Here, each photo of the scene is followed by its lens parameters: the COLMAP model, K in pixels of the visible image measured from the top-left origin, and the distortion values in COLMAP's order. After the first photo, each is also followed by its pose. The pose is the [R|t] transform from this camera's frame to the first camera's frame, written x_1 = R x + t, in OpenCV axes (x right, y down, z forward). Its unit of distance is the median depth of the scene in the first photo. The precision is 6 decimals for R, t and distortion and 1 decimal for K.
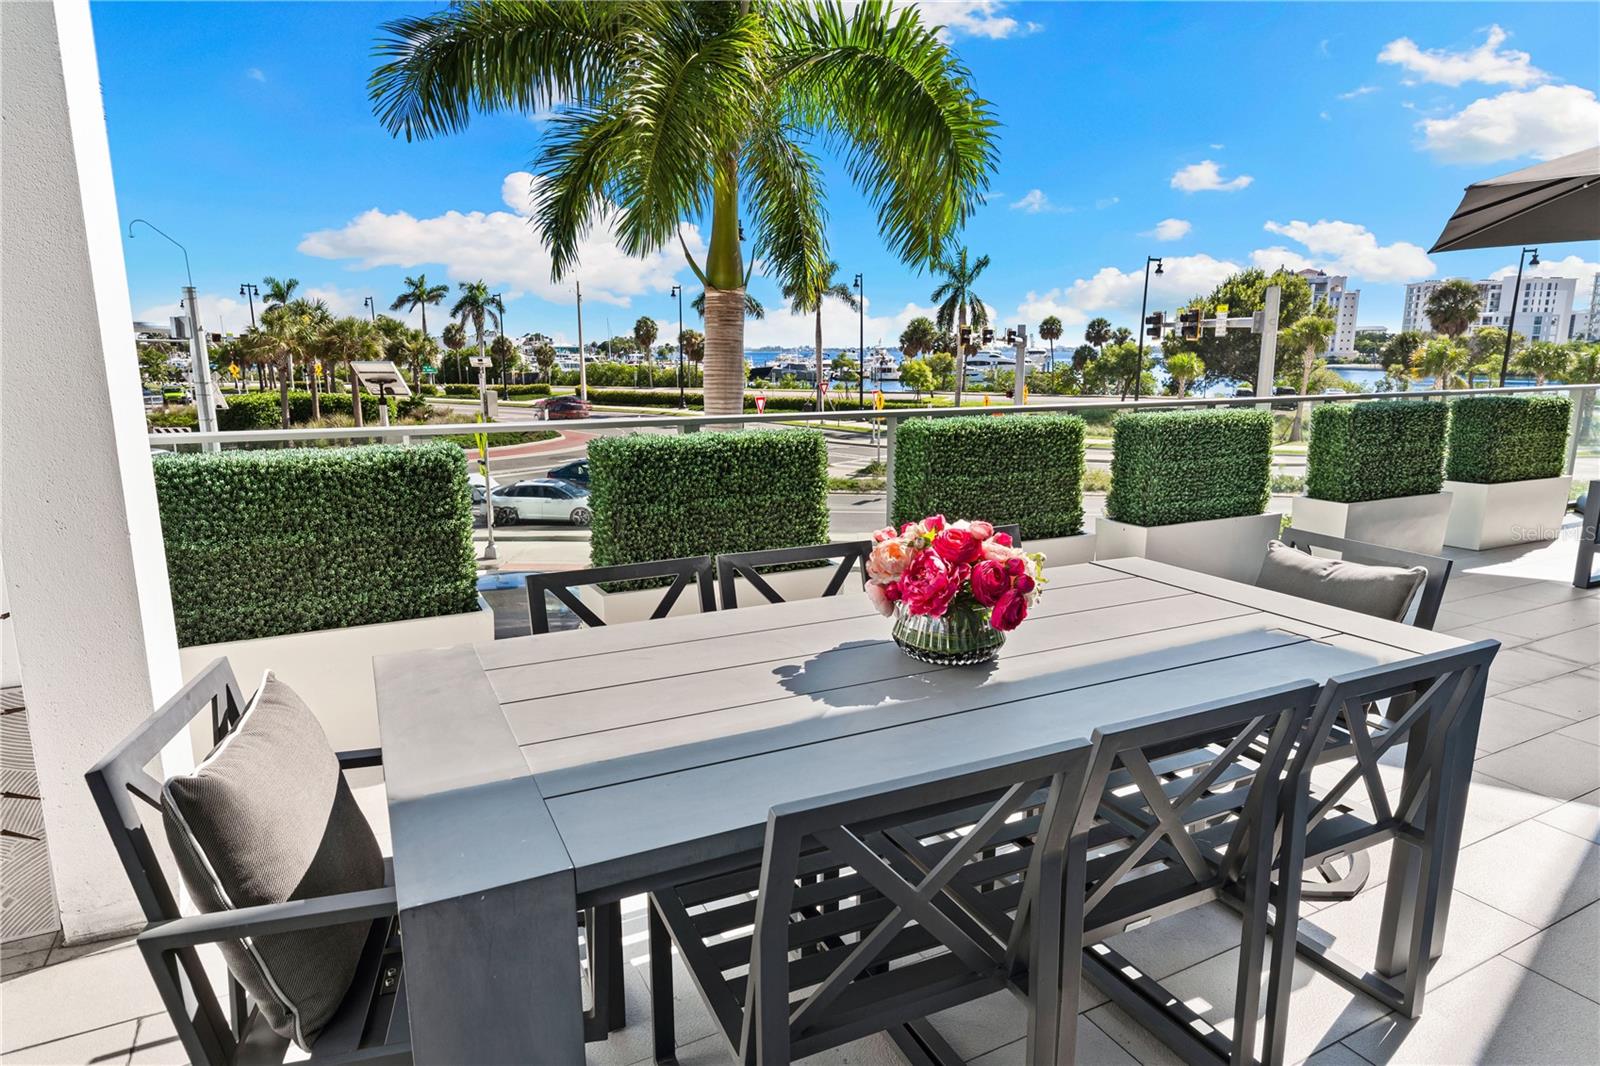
lens RADIAL K [[896.1, 0, 812.7], [0, 896.1, 531.0], [0, 0, 1]] dist [0.003023, -0.002691]
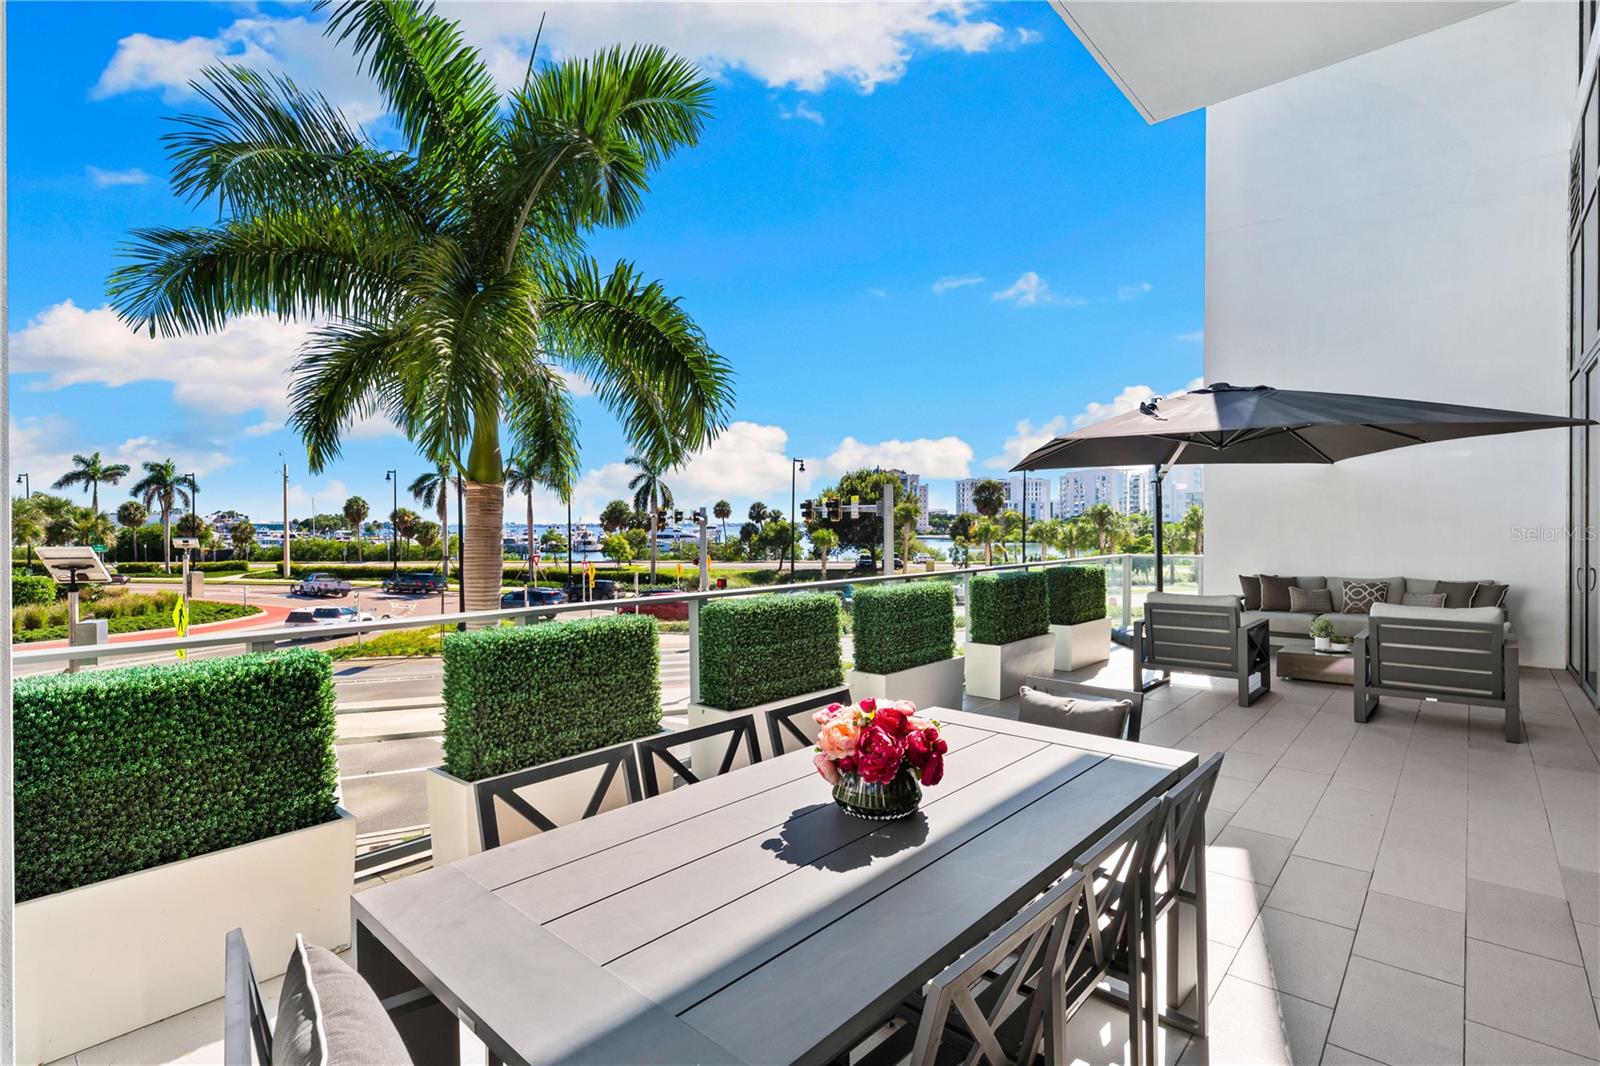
lens RADIAL K [[740.6, 0, 803.0], [0, 740.6, 538.8], [0, 0, 1]] dist [0.005085, -0.002249]
pose [[0.933950, -0.008623, 0.357299, -0.171387], [0.073041, 0.983215, -0.167194, -0.037260], [-0.349860, 0.182249, 0.918903, 0.010420]]
